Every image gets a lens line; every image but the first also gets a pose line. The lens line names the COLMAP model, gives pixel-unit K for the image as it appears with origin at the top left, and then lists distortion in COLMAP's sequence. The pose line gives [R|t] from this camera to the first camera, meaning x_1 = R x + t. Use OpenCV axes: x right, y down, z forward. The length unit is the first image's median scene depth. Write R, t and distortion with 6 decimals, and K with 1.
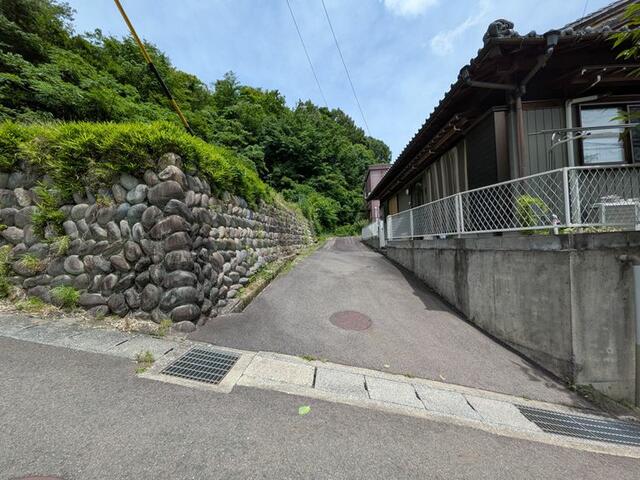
lens RADIAL K [[253.7, 0, 320.5], [0, 253.7, 241.0], [0, 0, 1]] dist [0.006908, -0.002014]
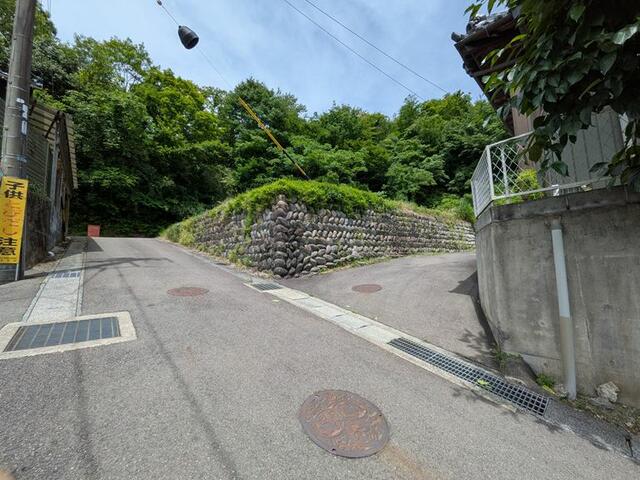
lens RADIAL K [[253.7, 0, 318.3], [0, 253.7, 240.6], [0, 0, 1]] dist [0.006908, -0.002014]
pose [[0.713124, -0.049951, -0.699256, 1.035654], [0.010102, 0.998087, -0.060994, 0.148354], [0.700965, 0.036432, 0.712264, -0.219506]]
